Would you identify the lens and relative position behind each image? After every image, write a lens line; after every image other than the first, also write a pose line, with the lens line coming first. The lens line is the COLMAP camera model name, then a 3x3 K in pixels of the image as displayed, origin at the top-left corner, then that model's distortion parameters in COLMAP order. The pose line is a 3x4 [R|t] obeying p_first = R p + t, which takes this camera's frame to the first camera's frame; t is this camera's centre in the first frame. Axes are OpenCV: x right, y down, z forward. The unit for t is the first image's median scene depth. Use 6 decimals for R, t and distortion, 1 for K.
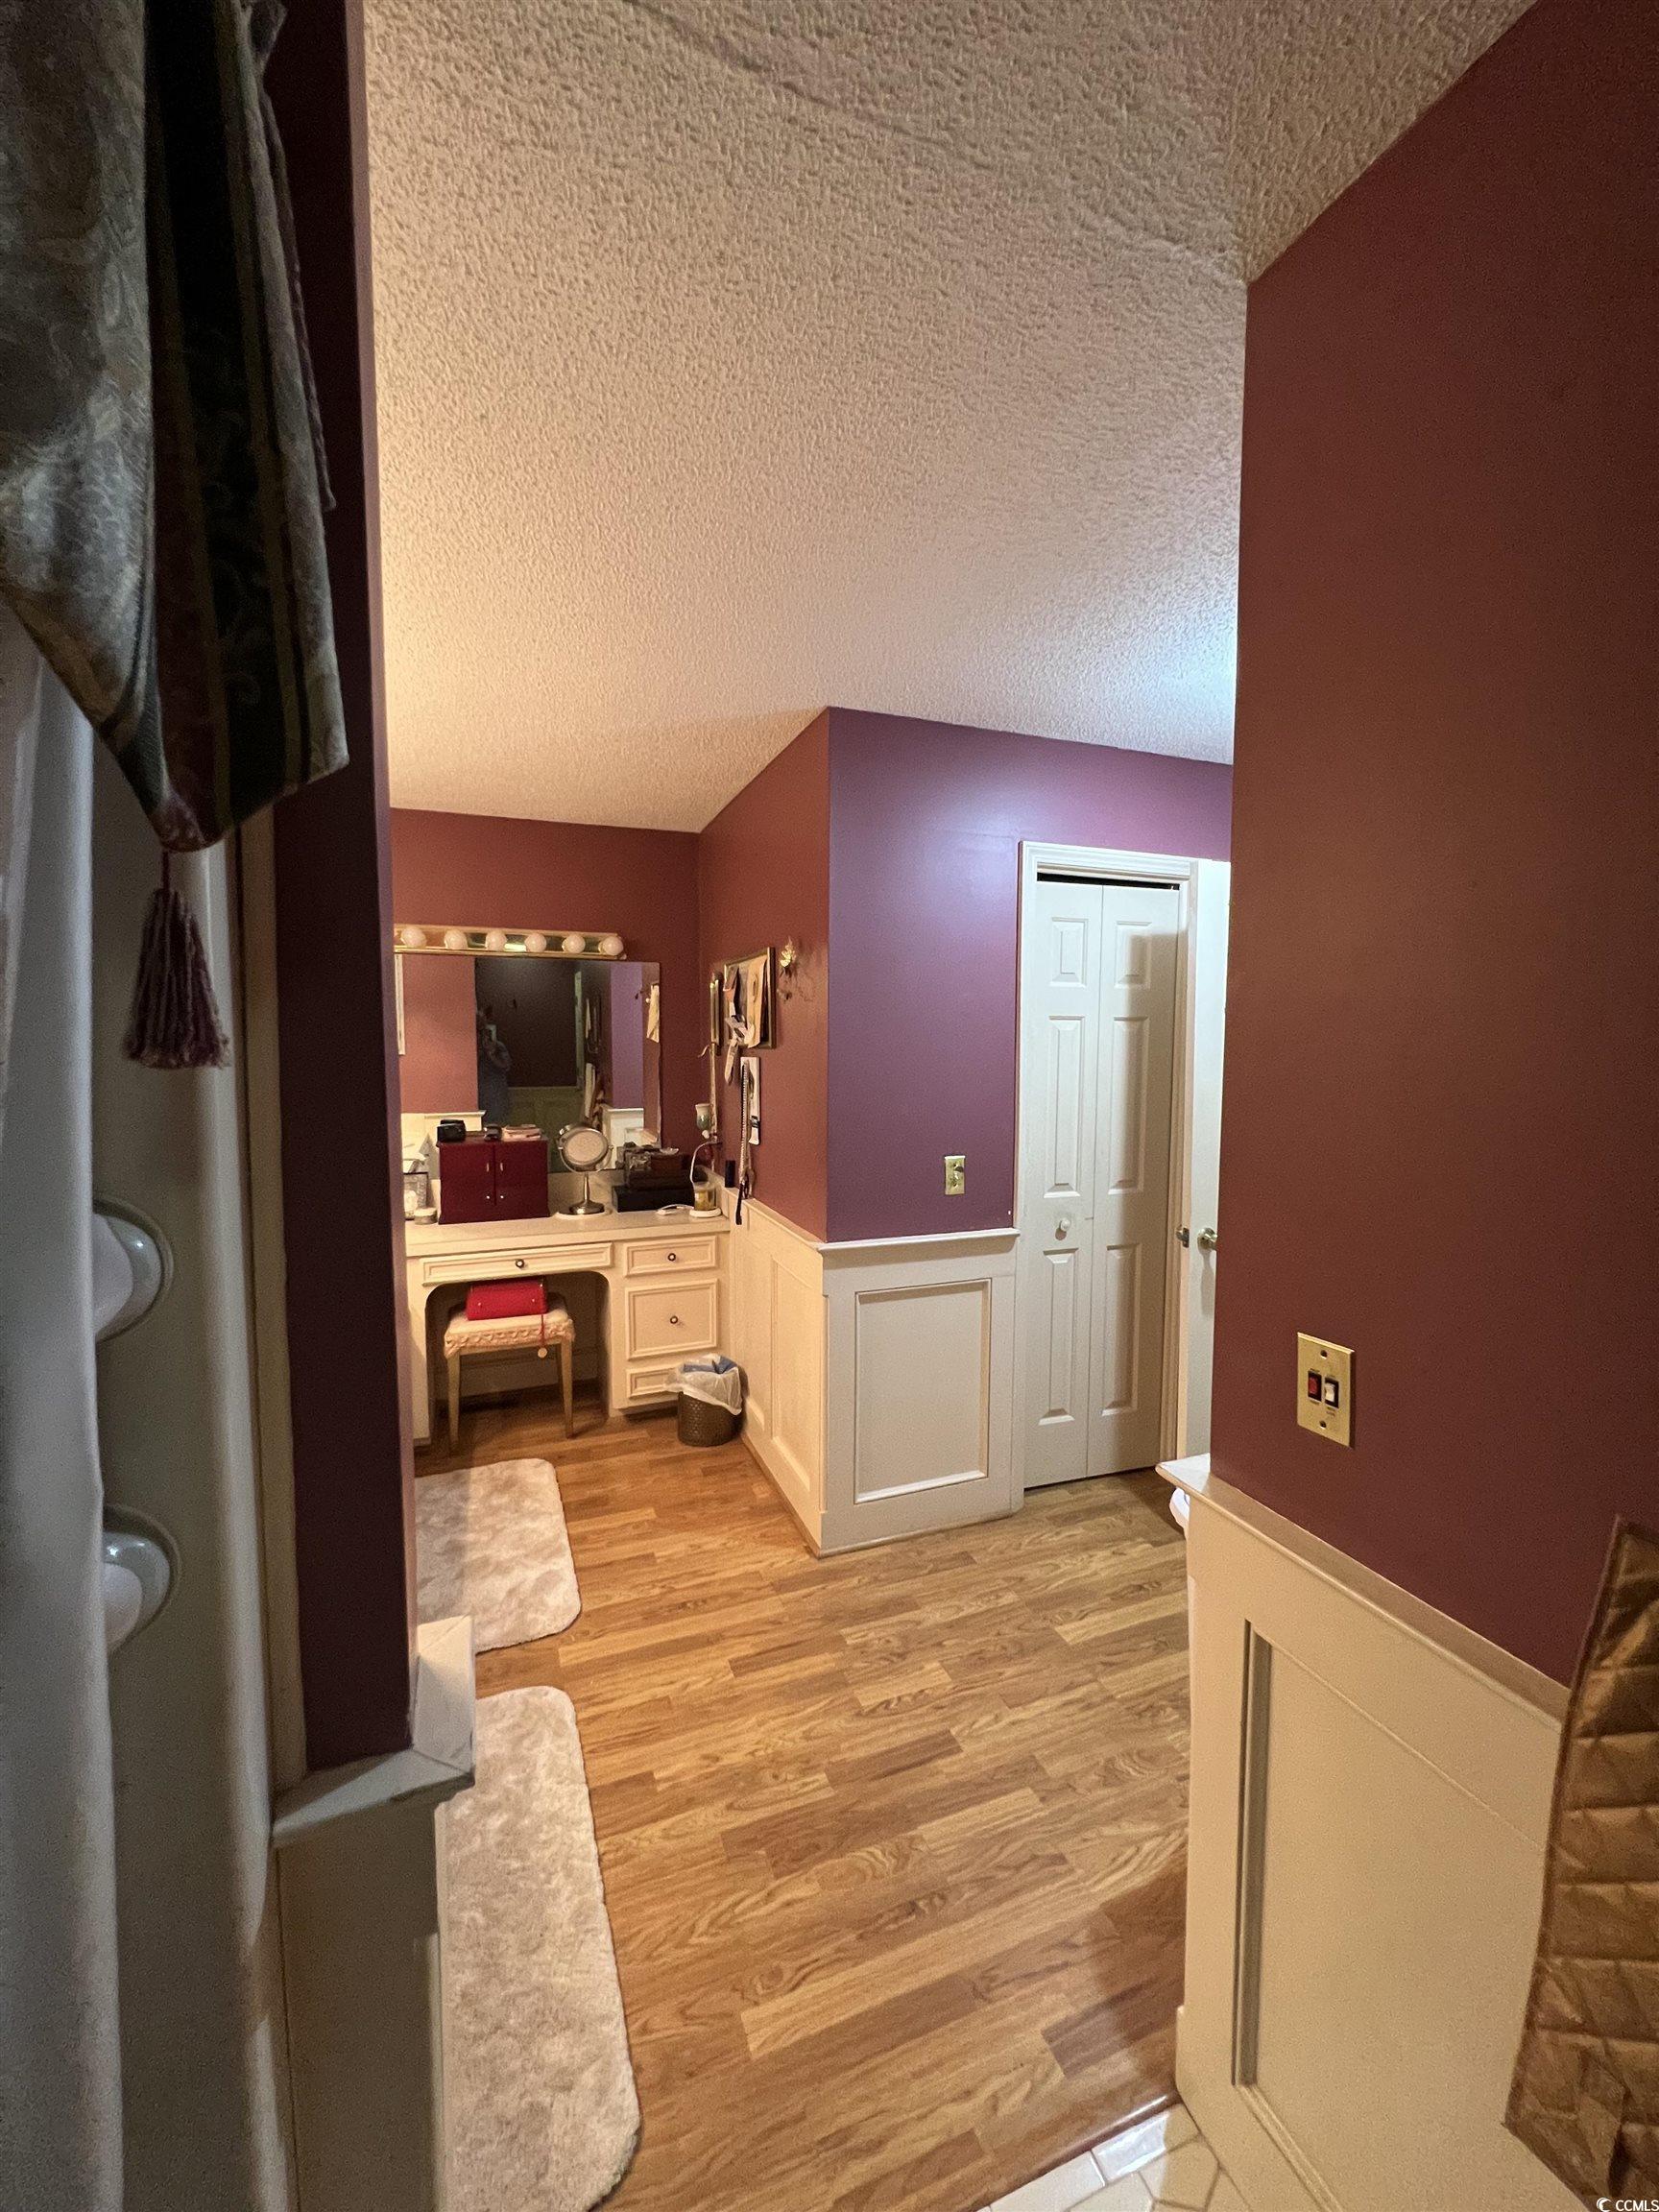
lens RADIAL K [[880.8, 0, 835.2], [0, 880.8, 1100.5], [0, 0, 1]] dist [0.000151, 0.000310]
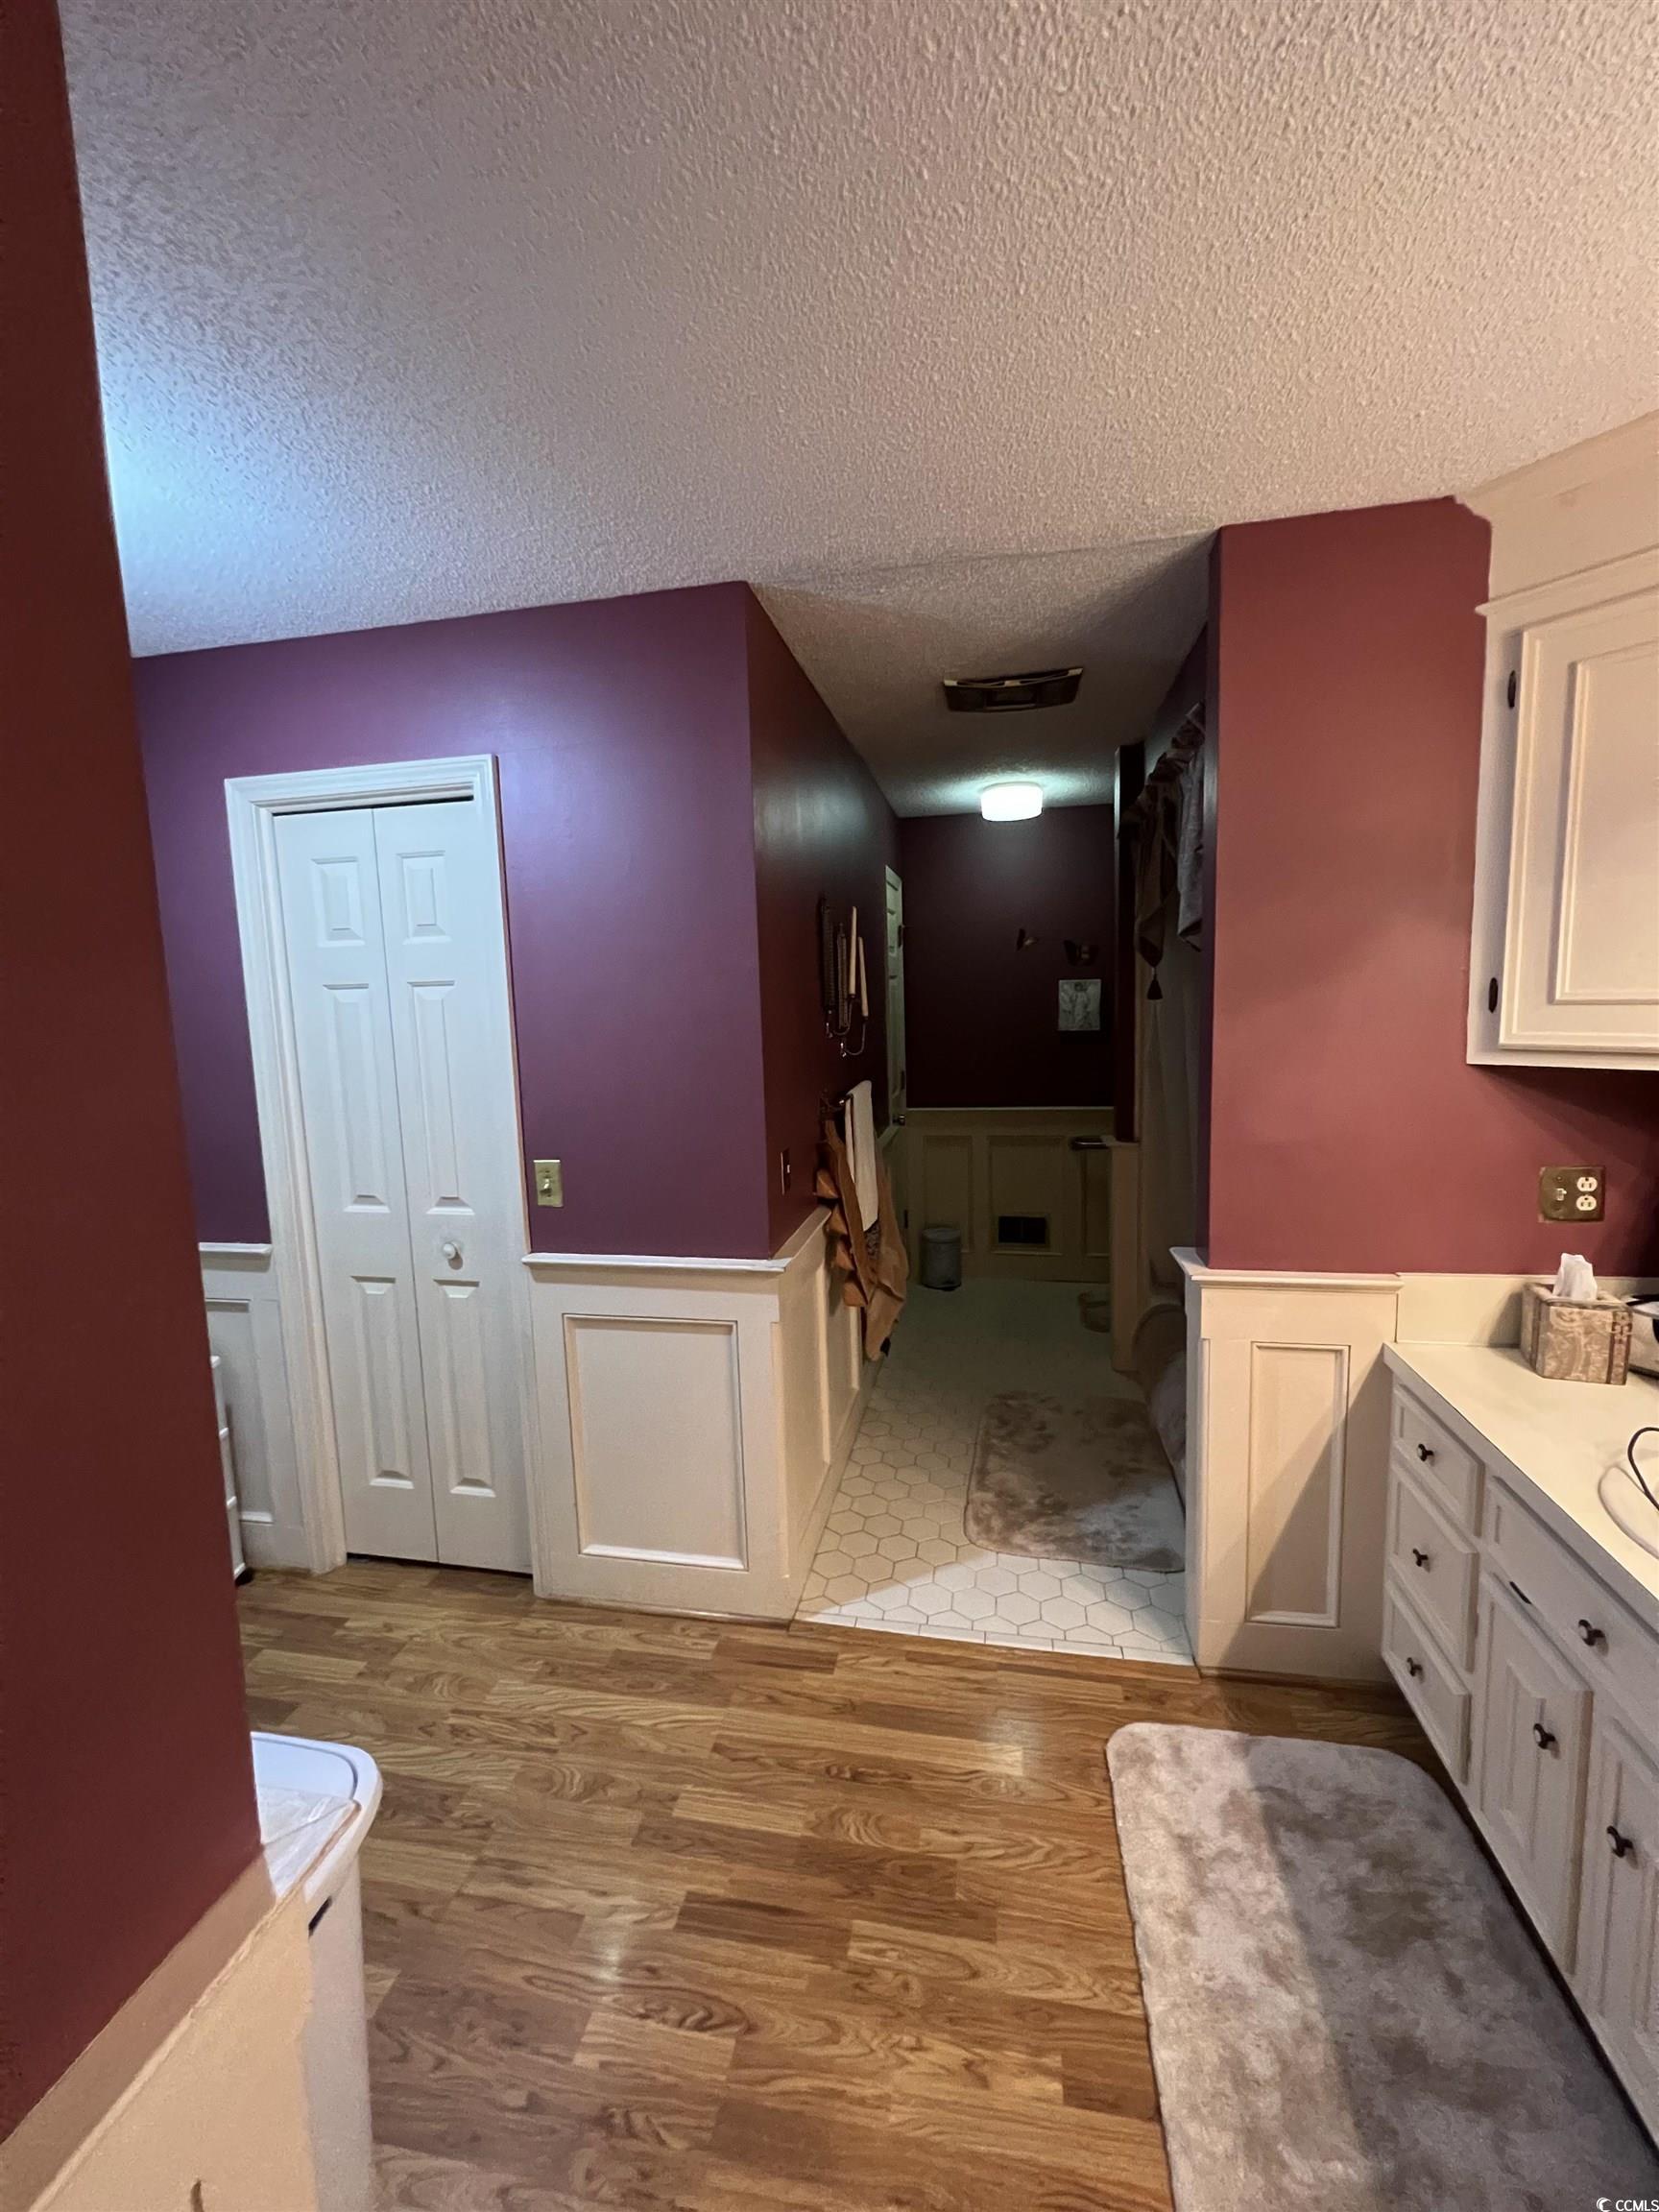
lens RADIAL K [[880.8, 0, 844.4], [0, 880.8, 1100.0], [0, 0, 1]] dist [0.000151, 0.000310]
pose [[-0.848077, -0.038308, 0.528487, -0.396603], [0.066393, 0.981840, 0.177713, -0.120820], [-0.525698, 0.185802, -0.830132, 1.522674]]
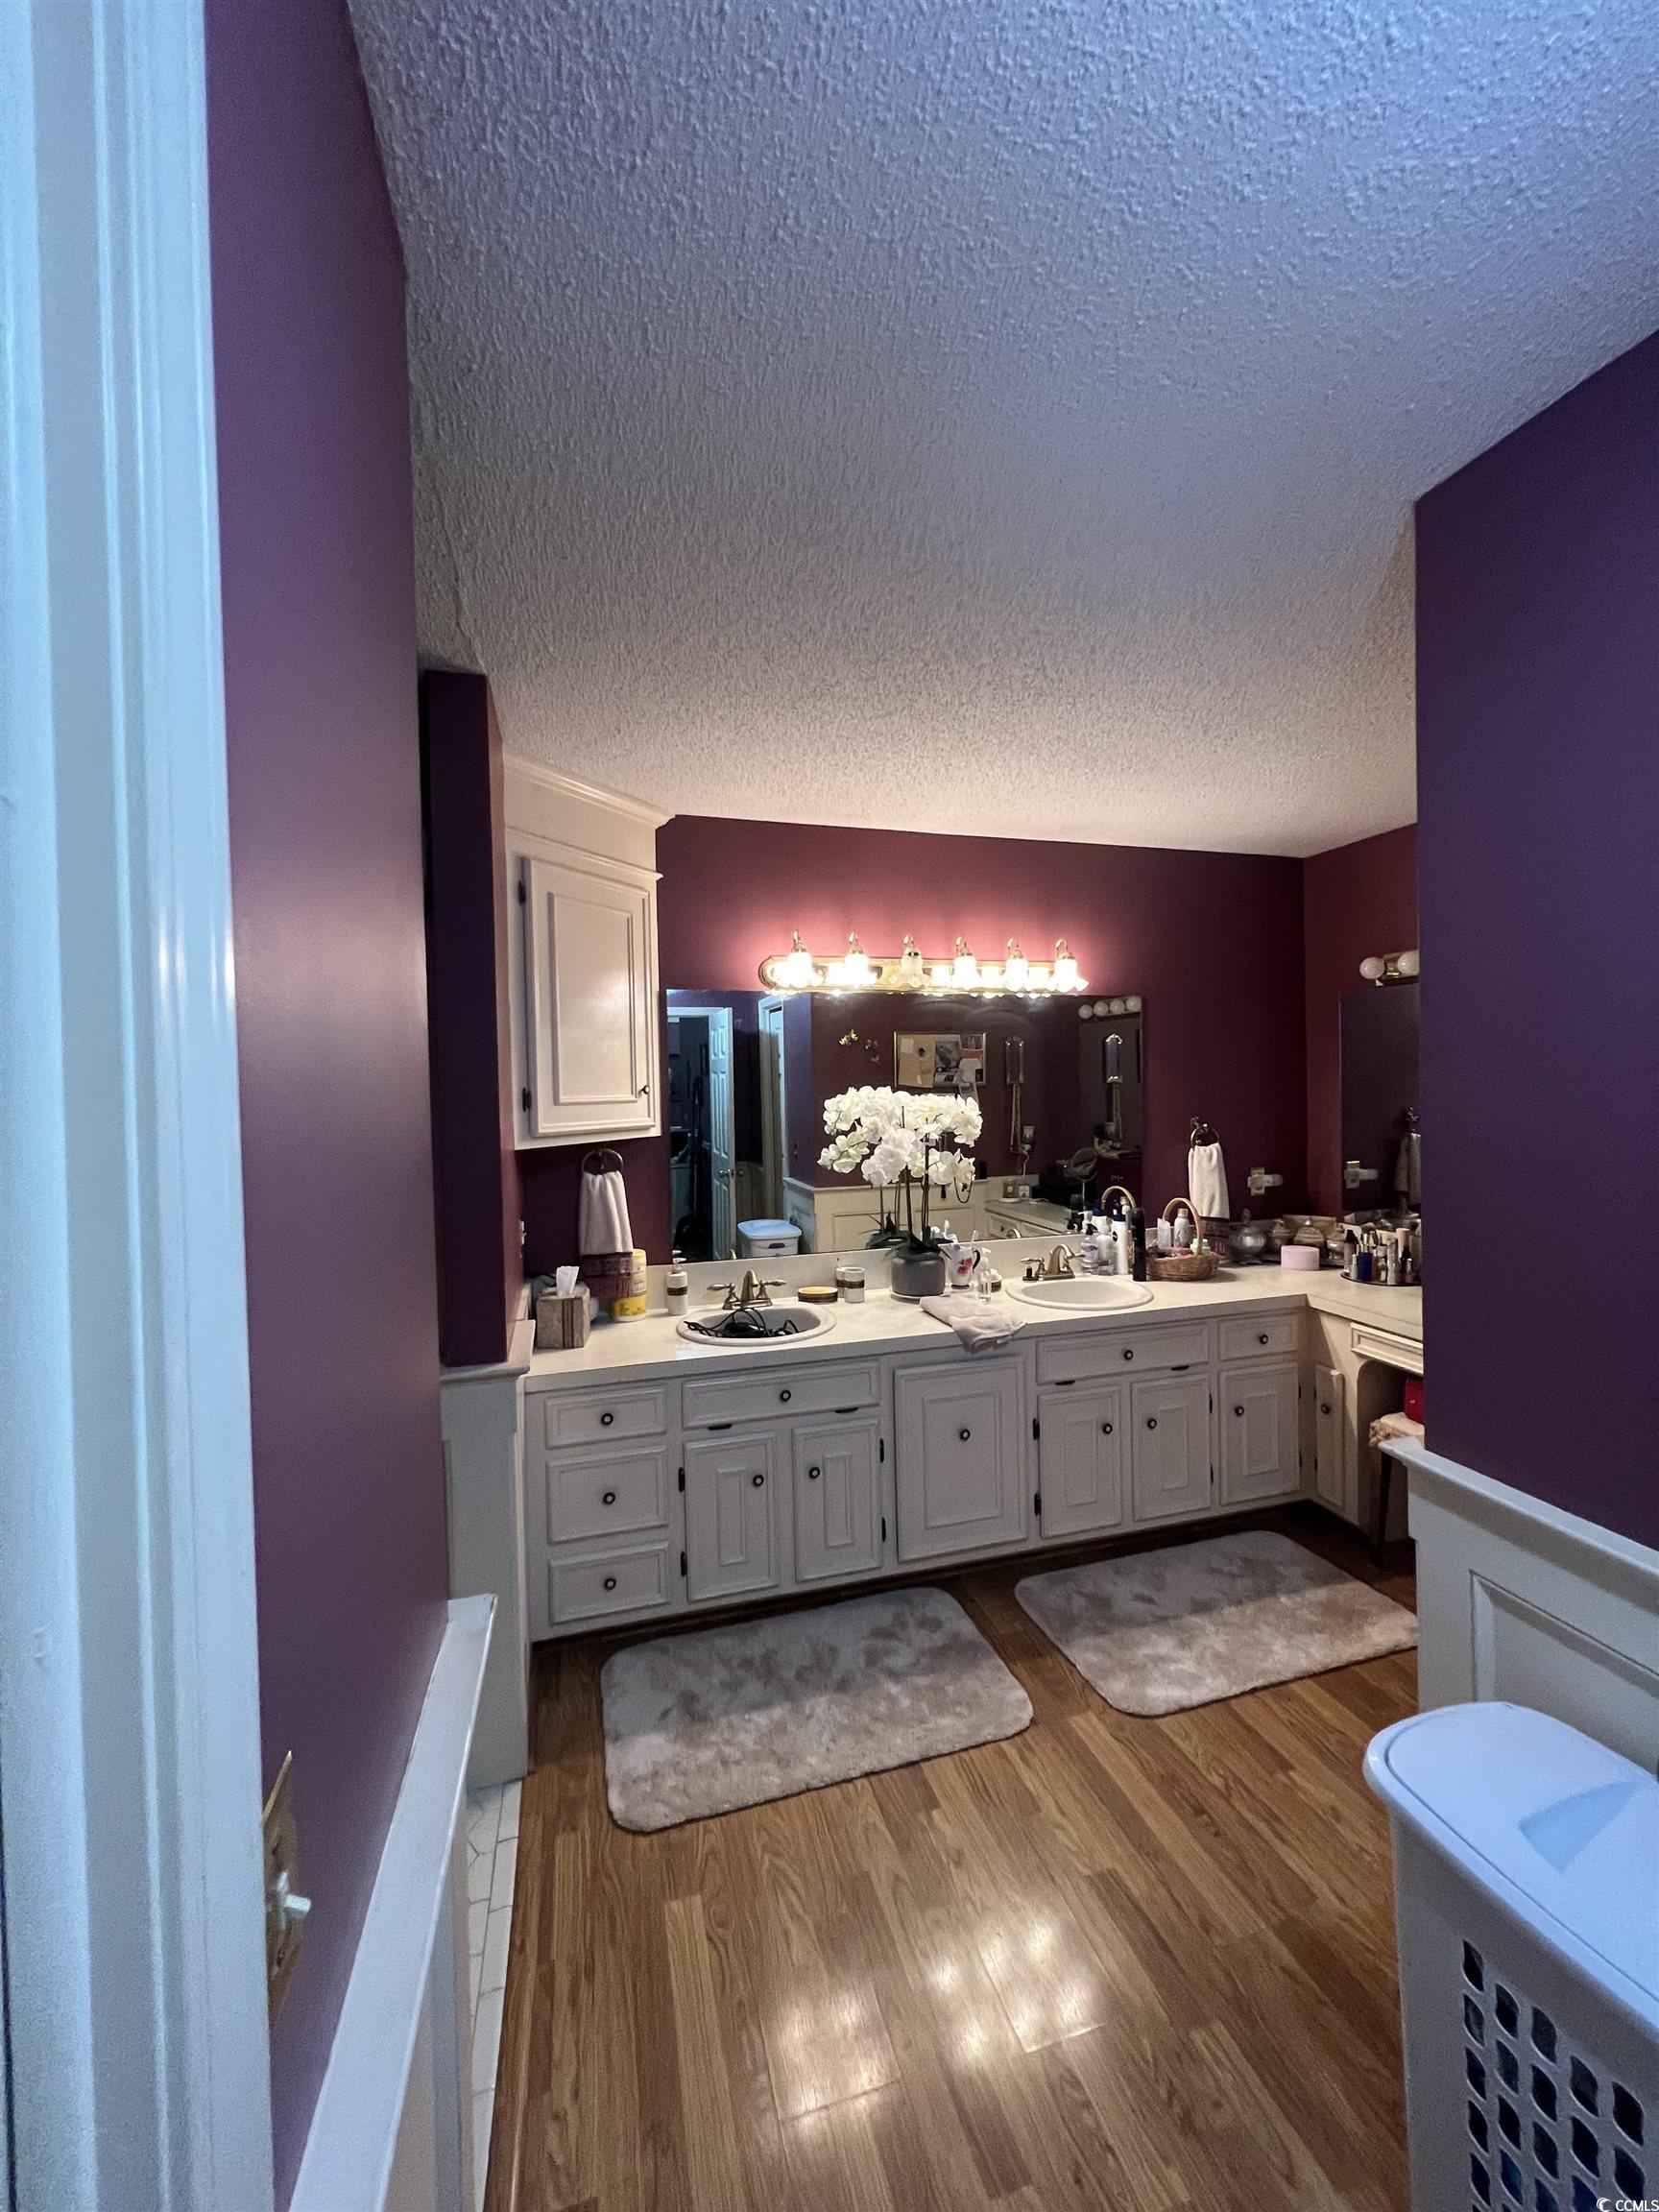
lens RADIAL K [[880.8, 0, 838.4], [0, 880.8, 1098.7], [0, 0, 1]] dist [0.000151, 0.000310]
pose [[-0.087259, 0.014105, -0.996086, 0.811505], [-0.049513, 0.998603, 0.018478, -0.068391], [0.994954, 0.050931, -0.086438, 0.940840]]
